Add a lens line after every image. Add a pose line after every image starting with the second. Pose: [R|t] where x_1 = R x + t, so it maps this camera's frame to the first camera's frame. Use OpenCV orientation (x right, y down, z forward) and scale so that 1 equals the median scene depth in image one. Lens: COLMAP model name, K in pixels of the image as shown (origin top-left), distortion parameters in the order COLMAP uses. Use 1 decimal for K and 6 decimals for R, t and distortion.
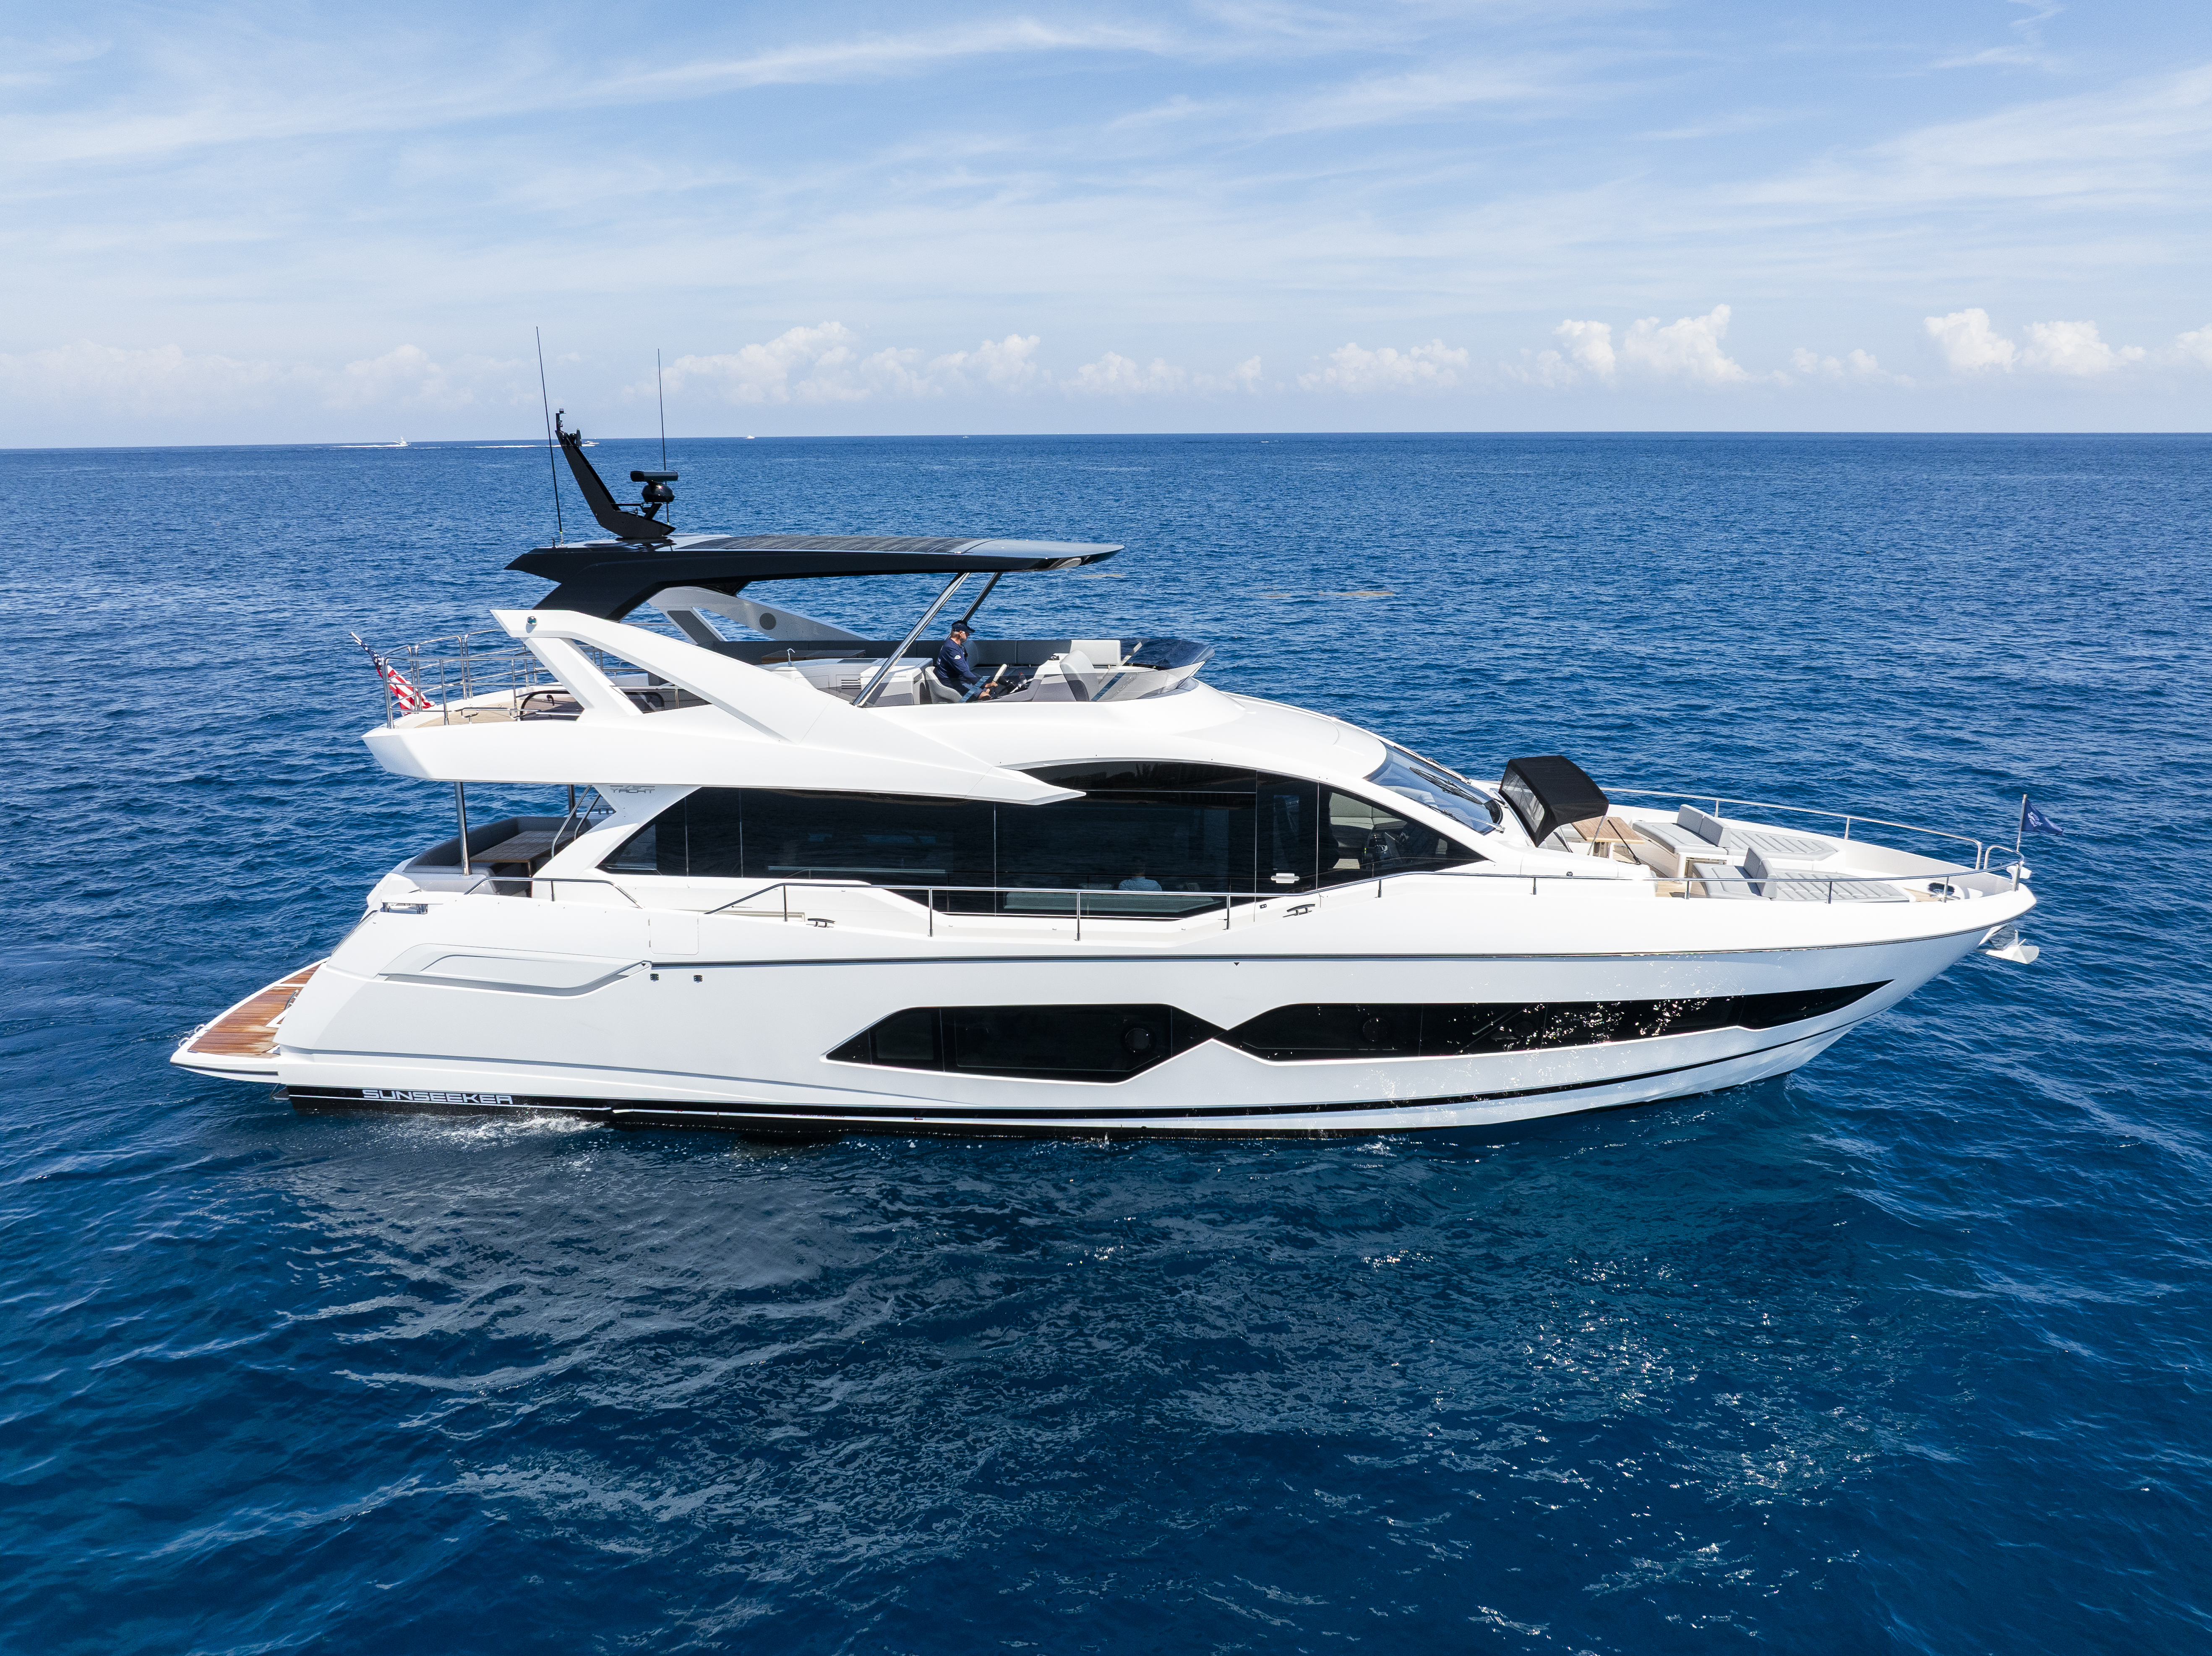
lens RADIAL K [[1678.4, 0, 1111.6], [0, 1678.4, 756.8], [0, 0, 1]] dist [-0.087961, 0.102926]
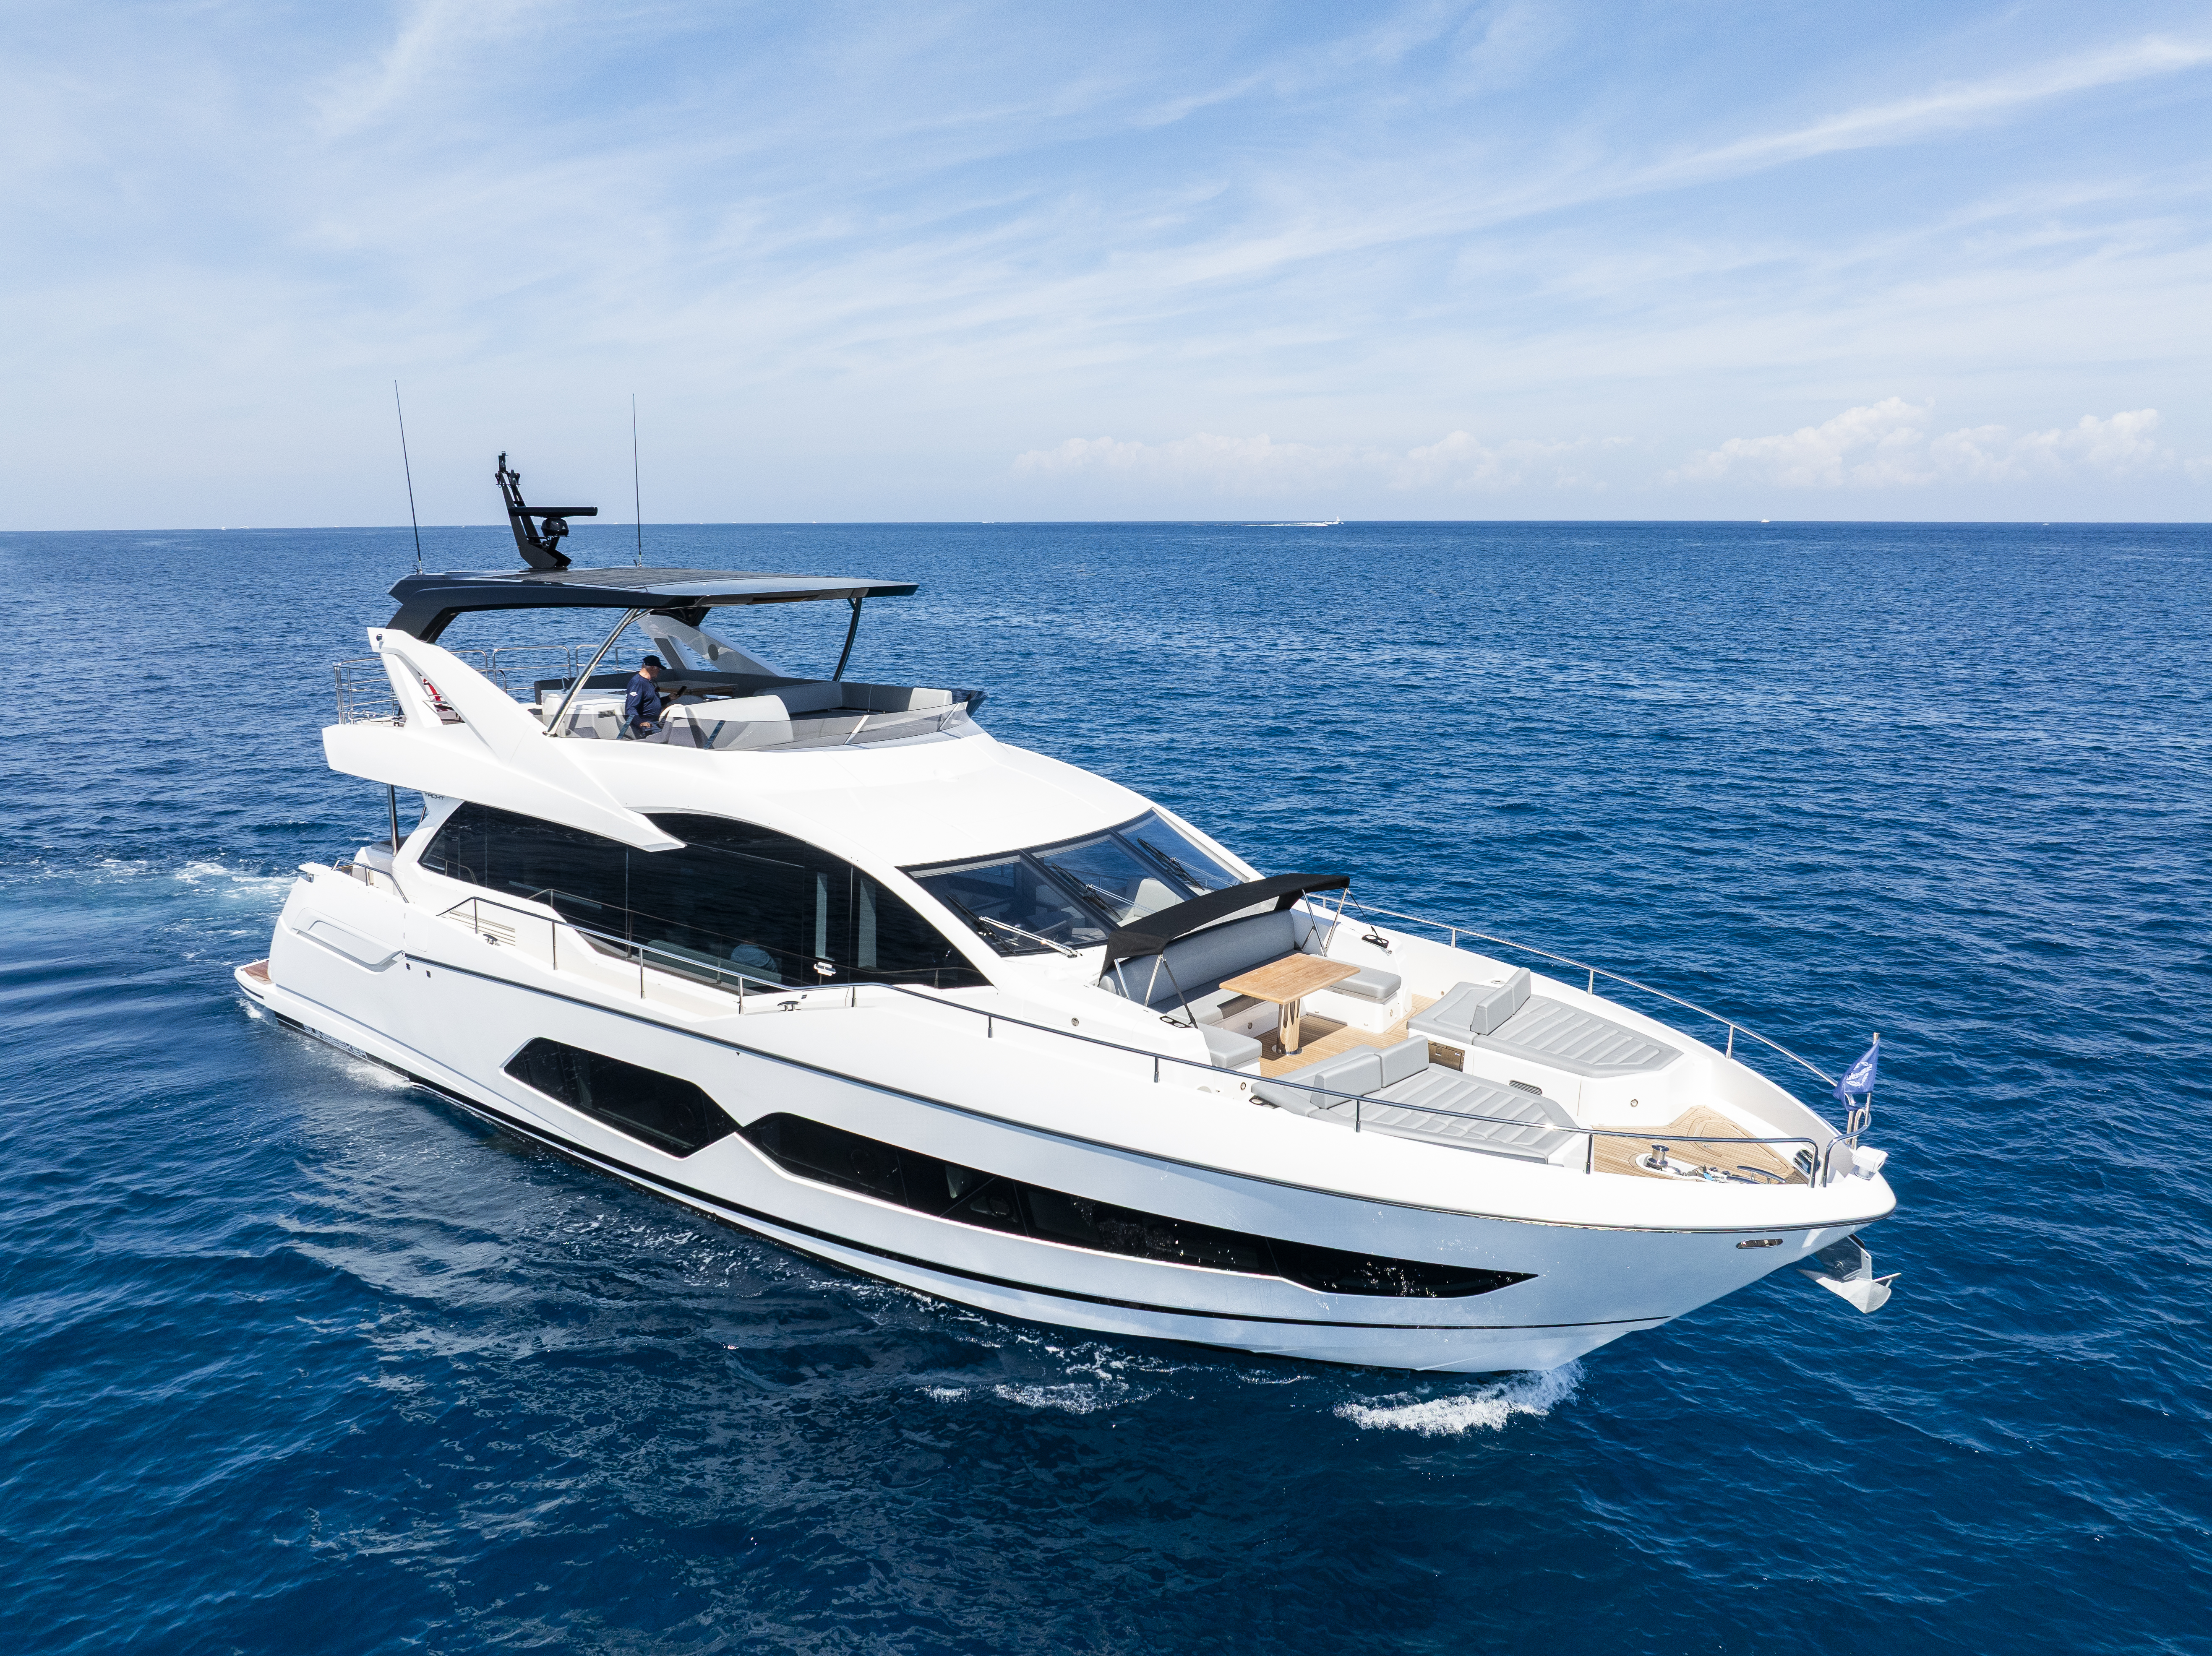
lens RADIAL K [[1637.0, 0, 1106.0], [0, 1637.0, 828.0], [0, 0, 1]] dist [-0.089501, 0.093863]
pose [[0.817928, 0.108450, -0.565006, 0.637037], [-0.109525, 0.993464, 0.032137, -0.039730], [0.564799, 0.035597, 0.824460, 0.354682]]
